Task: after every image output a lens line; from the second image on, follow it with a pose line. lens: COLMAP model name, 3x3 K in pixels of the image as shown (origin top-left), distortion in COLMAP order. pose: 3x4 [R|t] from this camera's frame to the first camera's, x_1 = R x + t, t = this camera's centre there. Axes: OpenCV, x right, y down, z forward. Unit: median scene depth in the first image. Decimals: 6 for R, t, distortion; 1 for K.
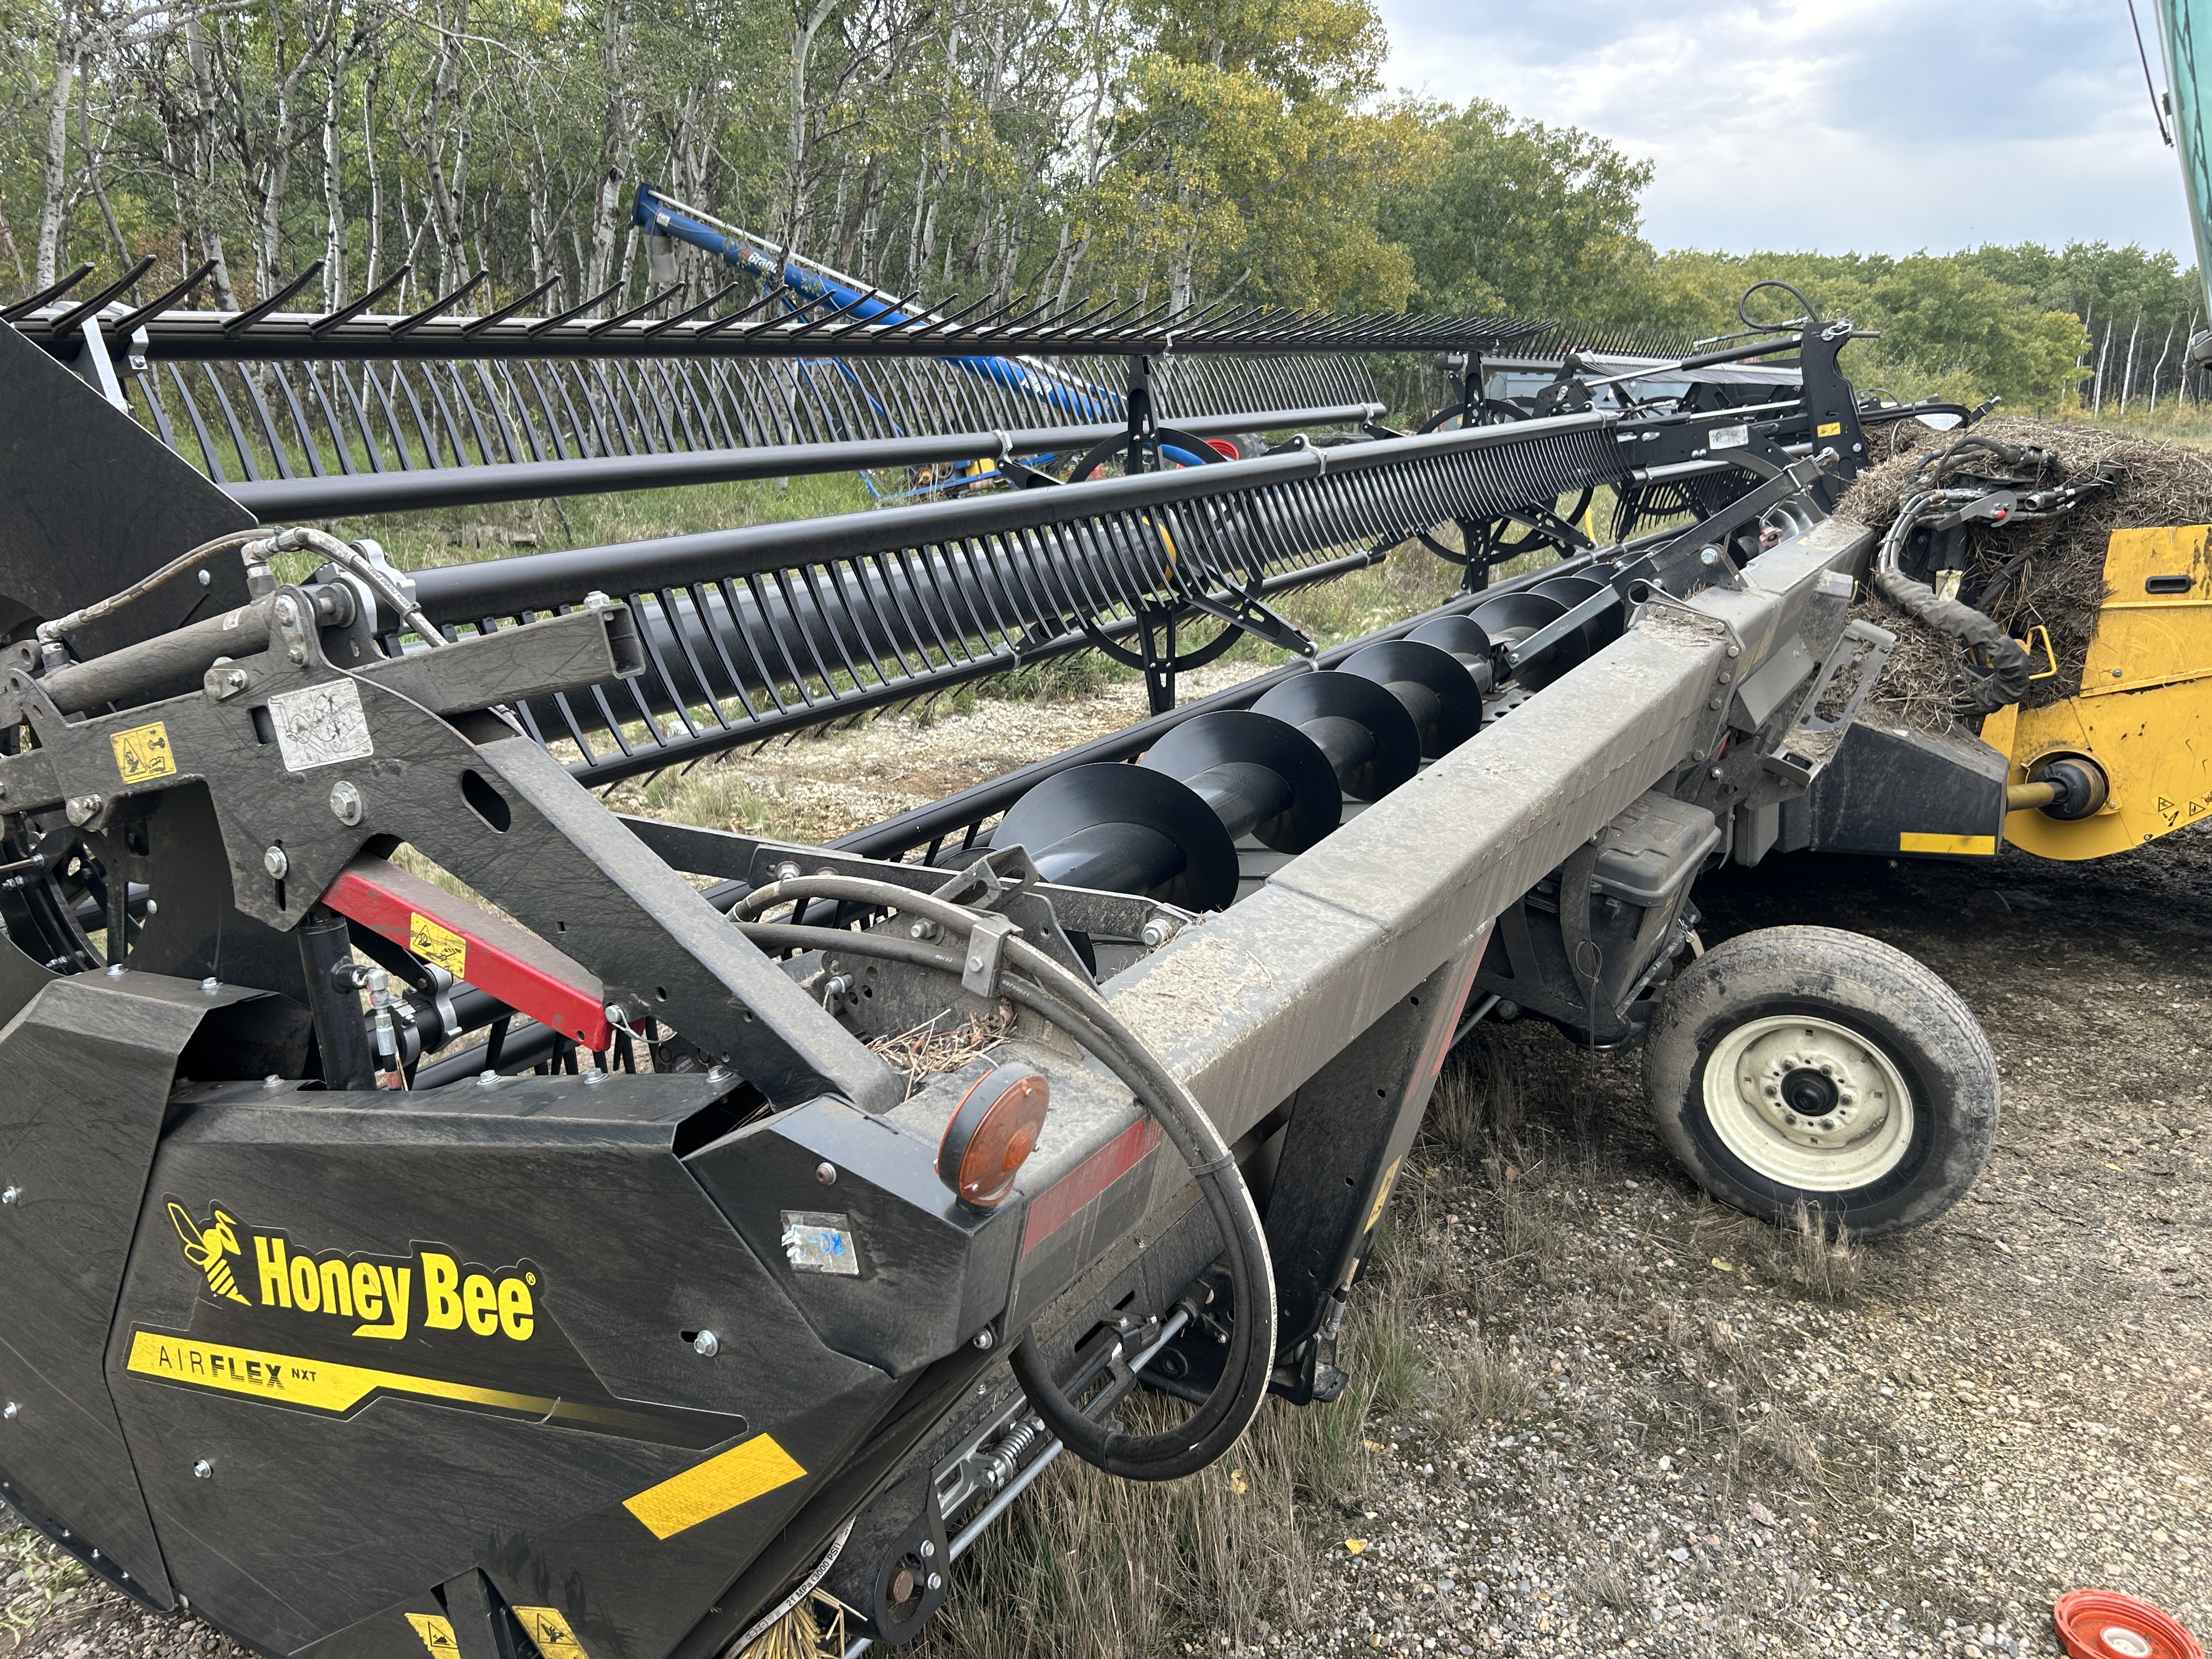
lens RADIAL K [[1641.8, 0, 1106.0], [0, 1641.8, 829.5], [0, 0, 1]] dist [0.008821, -0.040009]
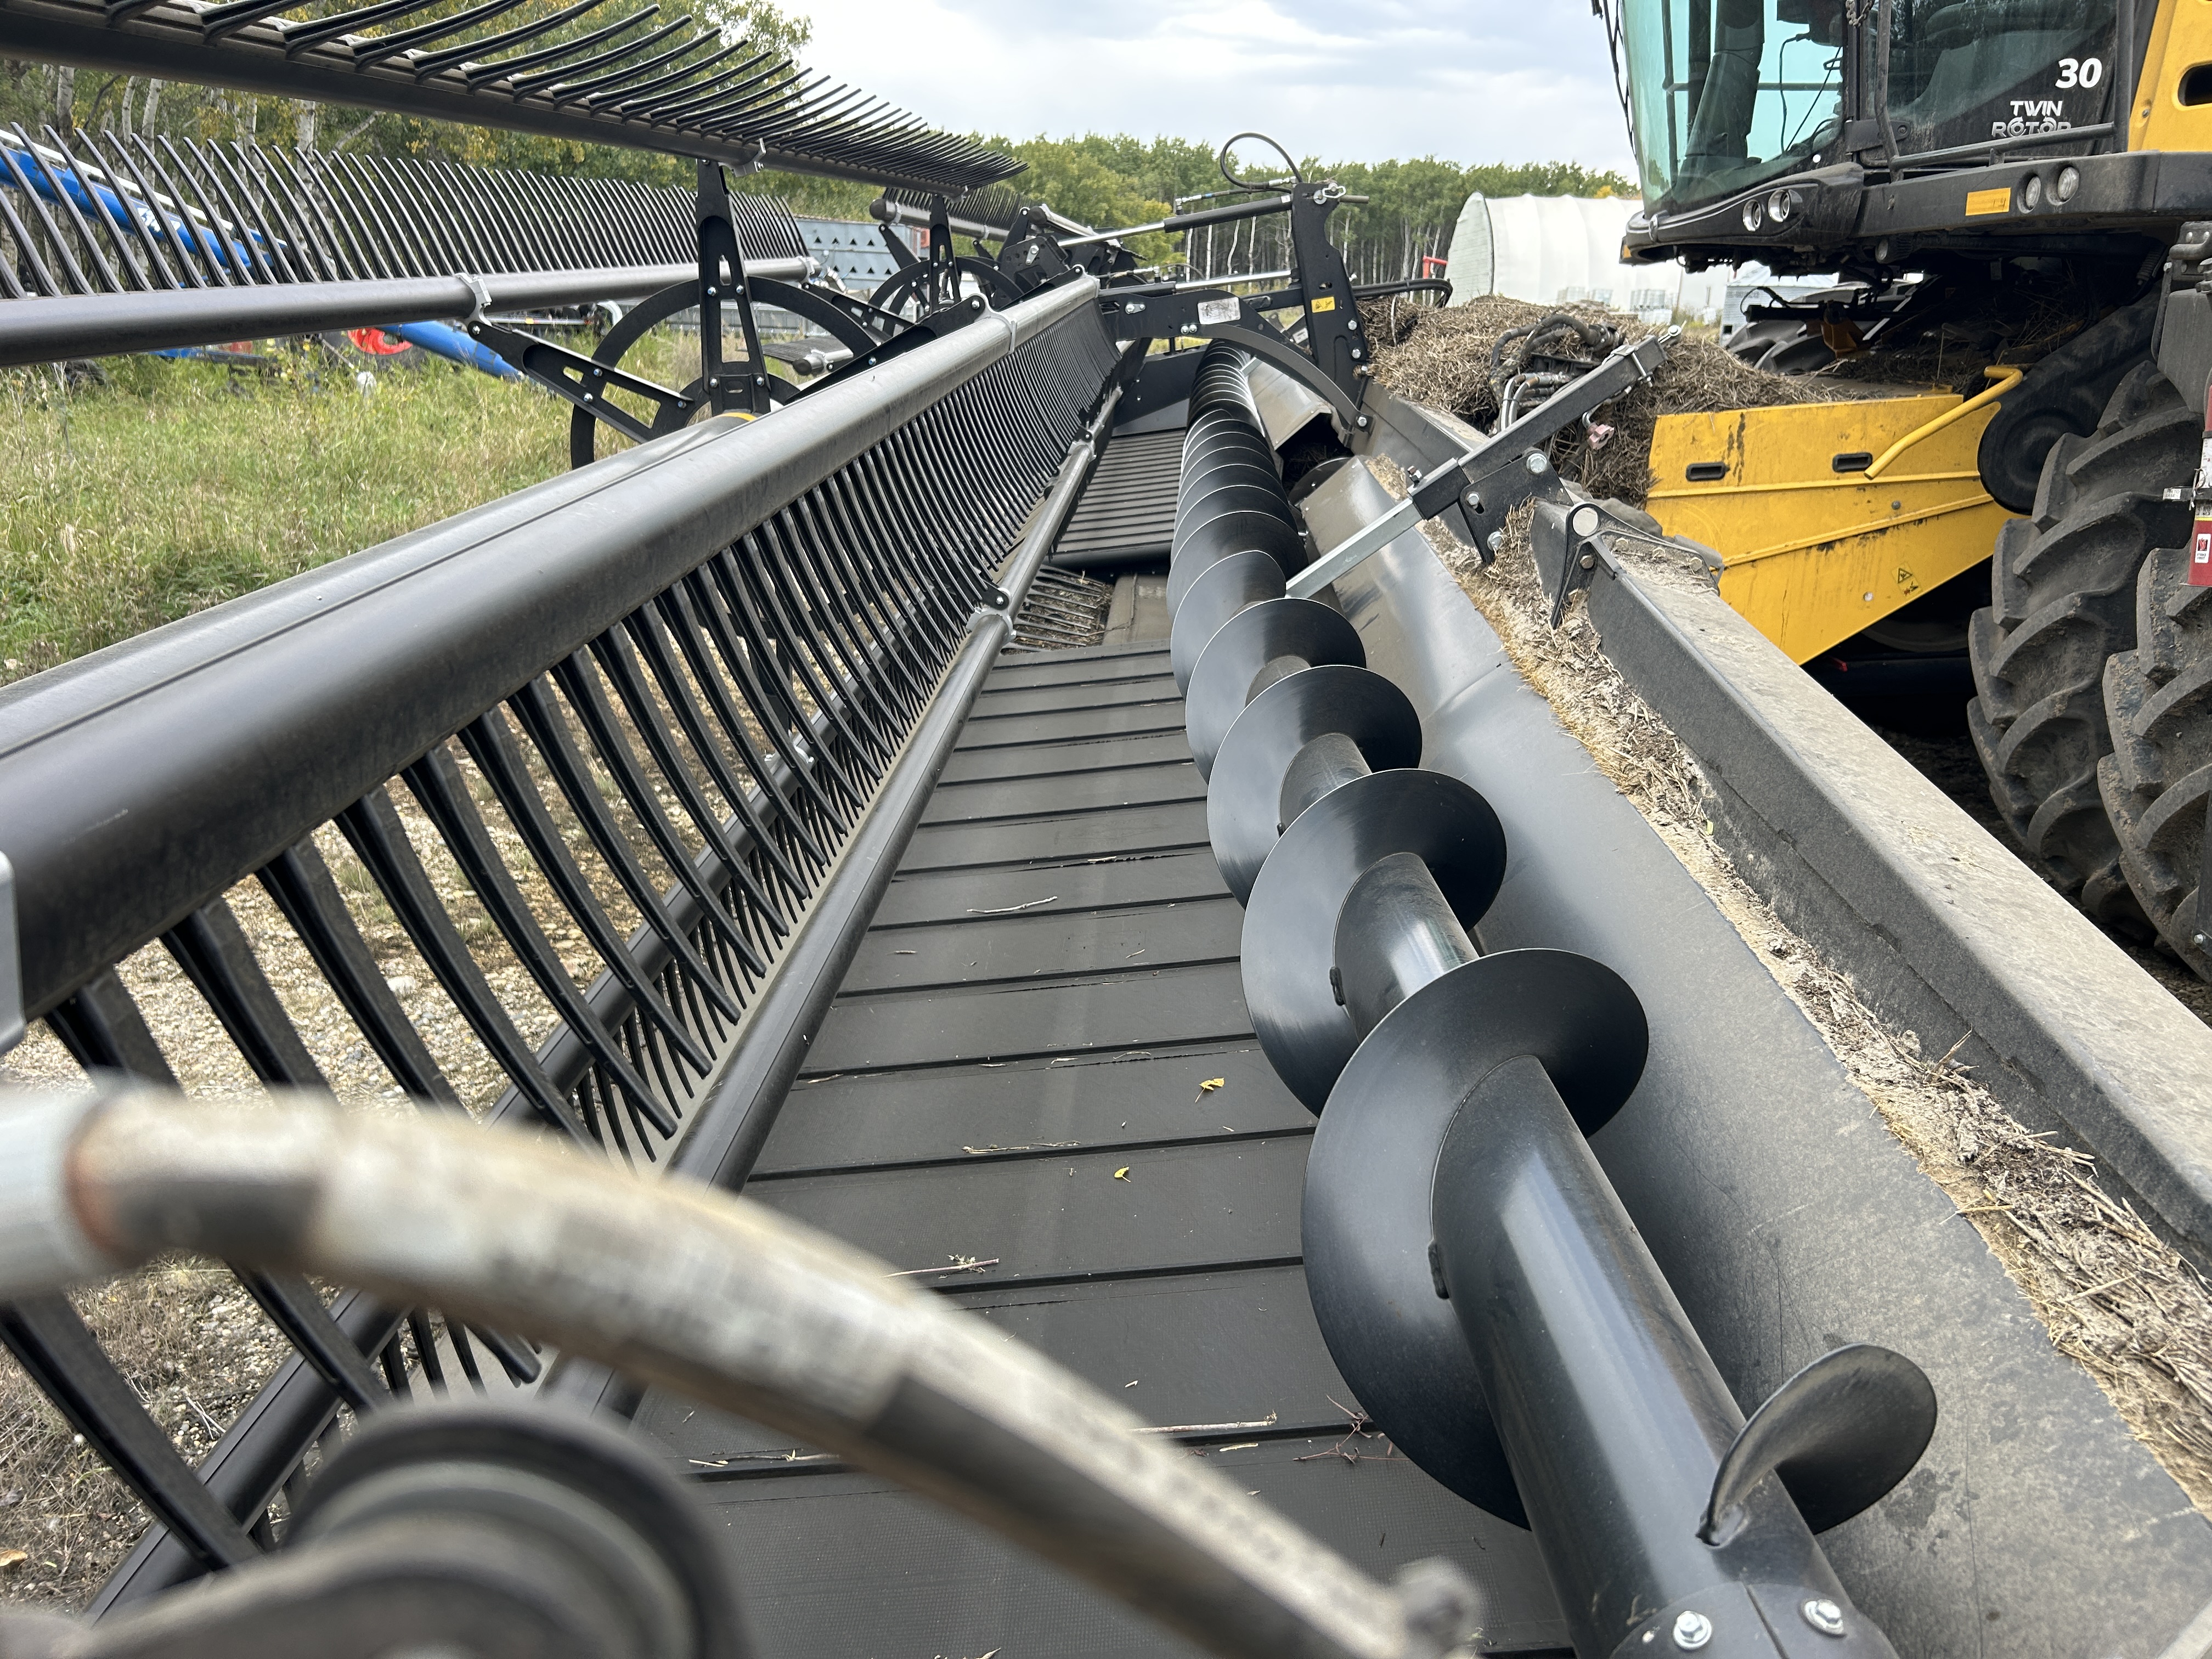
lens RADIAL K [[1641.8, 0, 1106.0], [0, 1641.8, 829.5], [0, 0, 1]] dist [0.008821, -0.040009]
pose [[0.873979, -0.125726, 0.469418, -0.131336], [0.091245, 0.991229, 0.095602, -0.052462], [-0.477320, -0.040722, 0.877785, 0.243044]]
